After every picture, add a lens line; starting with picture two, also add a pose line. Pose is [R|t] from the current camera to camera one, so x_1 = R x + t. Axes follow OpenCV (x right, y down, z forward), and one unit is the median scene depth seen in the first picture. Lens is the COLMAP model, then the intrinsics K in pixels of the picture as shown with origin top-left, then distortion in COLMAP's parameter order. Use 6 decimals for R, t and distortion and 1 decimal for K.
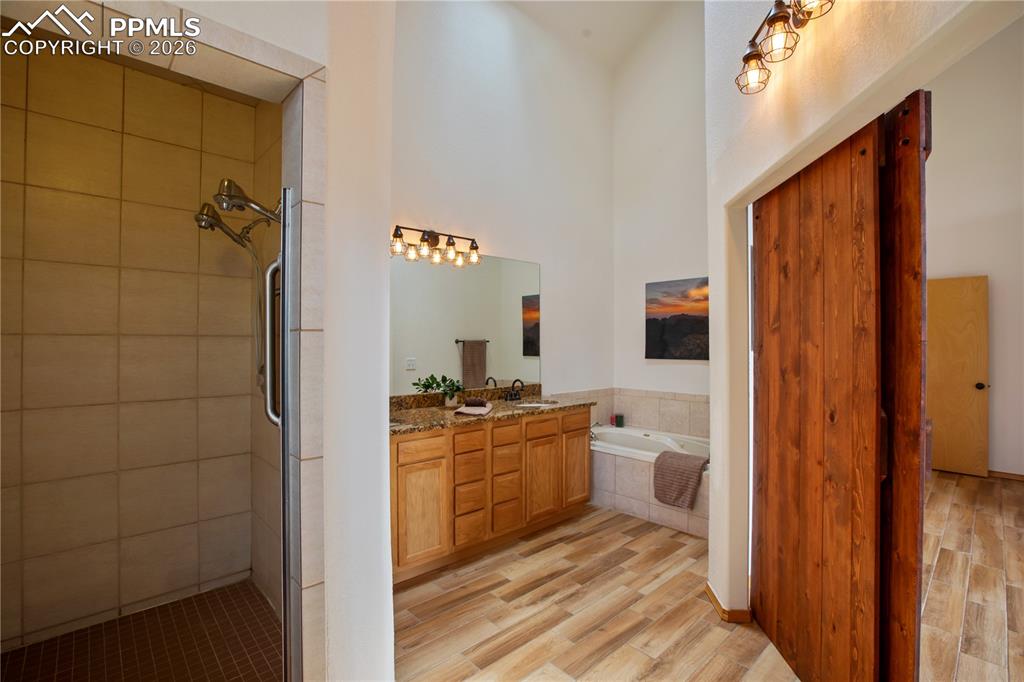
lens RADIAL K [[466.0, 0, 512.8], [0, 466.0, 342.4], [0, 0, 1]] dist [-0.035949, 0.001278]
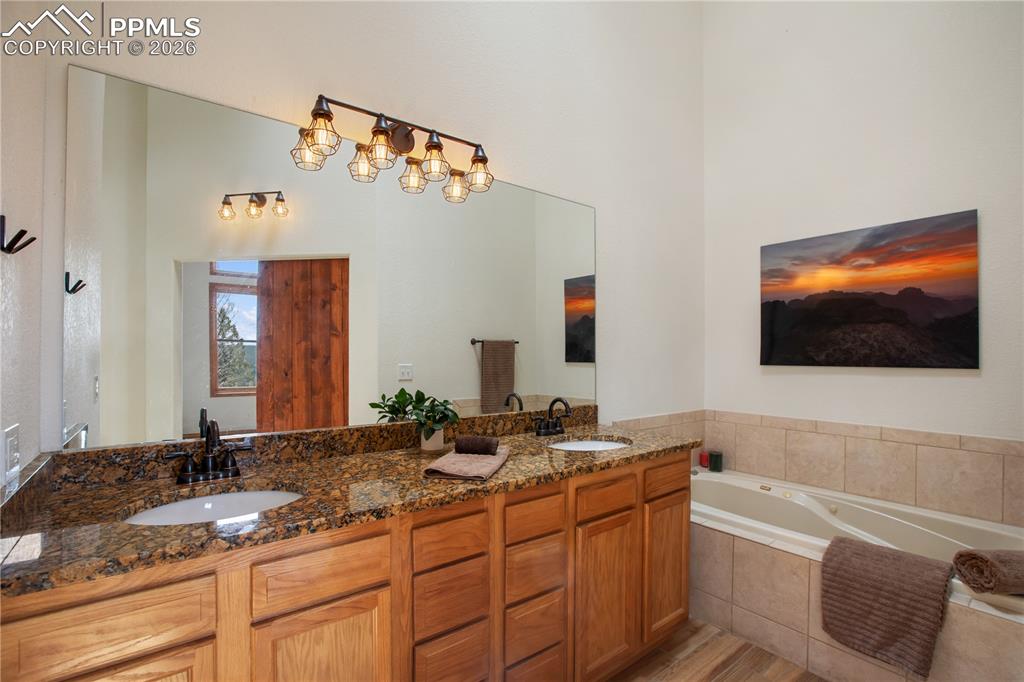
lens RADIAL K [[466.0, 0, 512.1], [0, 466.0, 350.8], [0, 0, 1]] dist [-0.035949, 0.001278]
pose [[0.996229, 0.001870, -0.086747, 0.003210], [-0.002538, 0.999968, -0.007593, 0.027752], [0.086730, 0.007785, 0.996201, 0.458657]]
